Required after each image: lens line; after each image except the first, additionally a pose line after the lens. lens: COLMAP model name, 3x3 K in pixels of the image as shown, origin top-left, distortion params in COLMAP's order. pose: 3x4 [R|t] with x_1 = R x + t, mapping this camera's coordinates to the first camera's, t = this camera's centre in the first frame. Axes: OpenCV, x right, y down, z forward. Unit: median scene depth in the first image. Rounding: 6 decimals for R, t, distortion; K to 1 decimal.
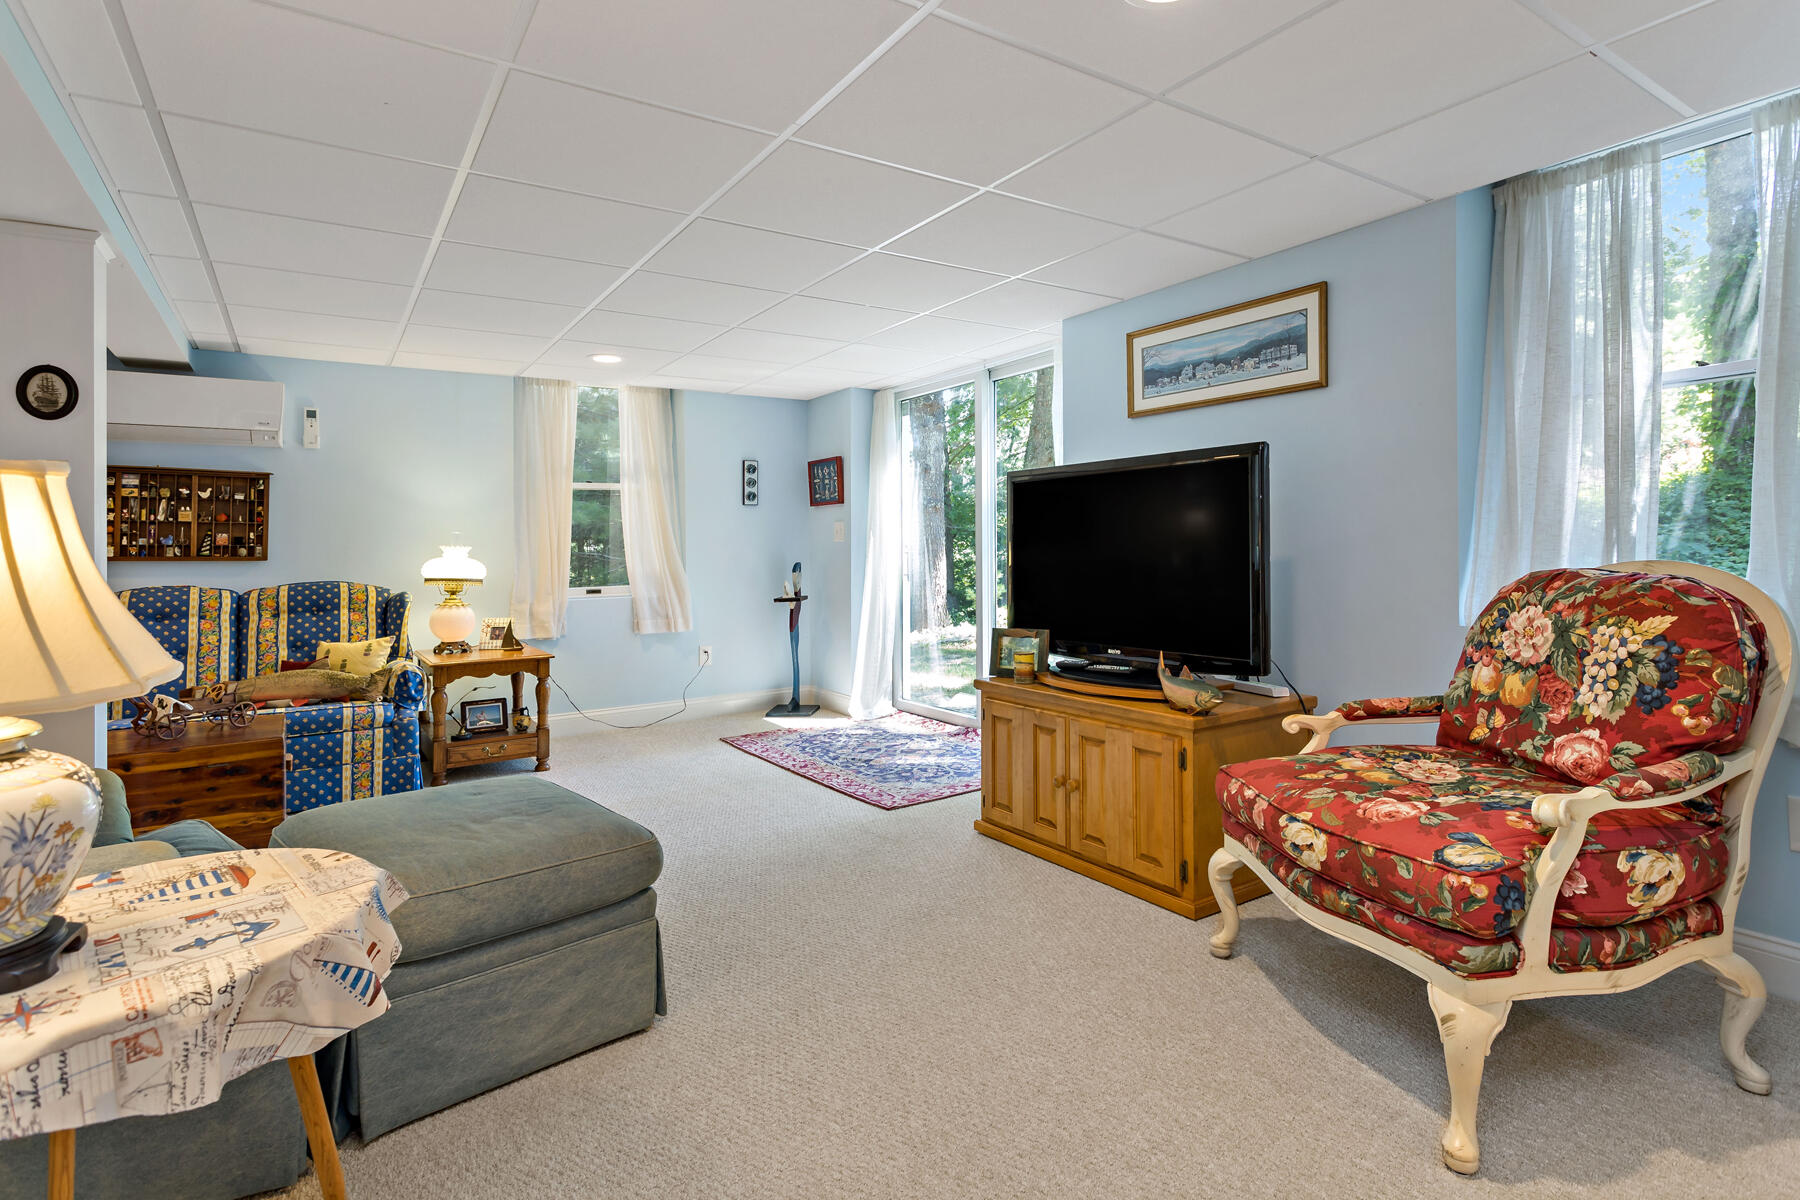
lens RADIAL K [[885.2, 0, 900.1], [0, 885.2, 596.0], [0, 0, 1]] dist [0.004879, 0.000712]
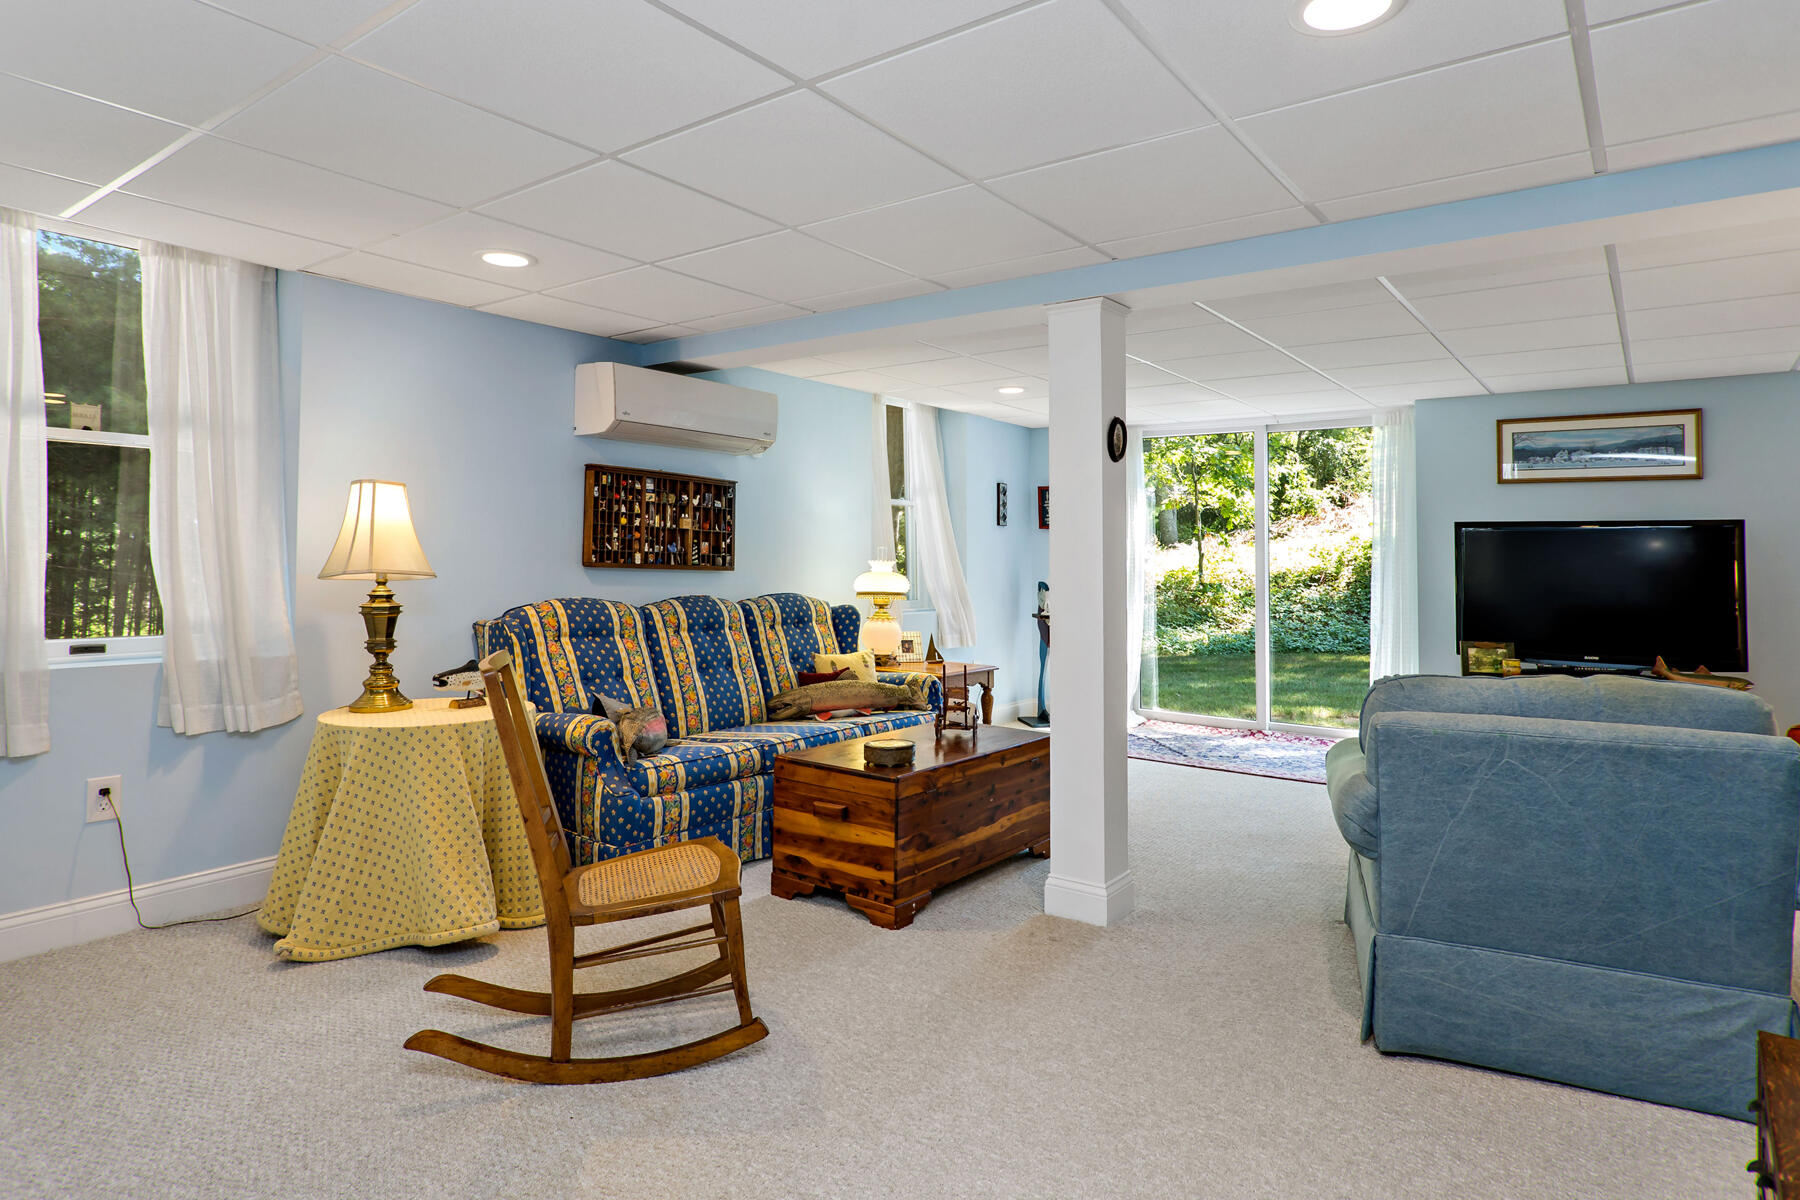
lens RADIAL K [[986.3, 0, 899.7], [0, 986.3, 607.2], [0, 0, 1]] dist [0.005713, 0.000958]
pose [[0.943914, 0.014372, 0.329879, -0.934351], [-0.012323, 0.999890, -0.008302, 0.007022], [-0.329962, 0.003771, 0.943987, -0.088538]]
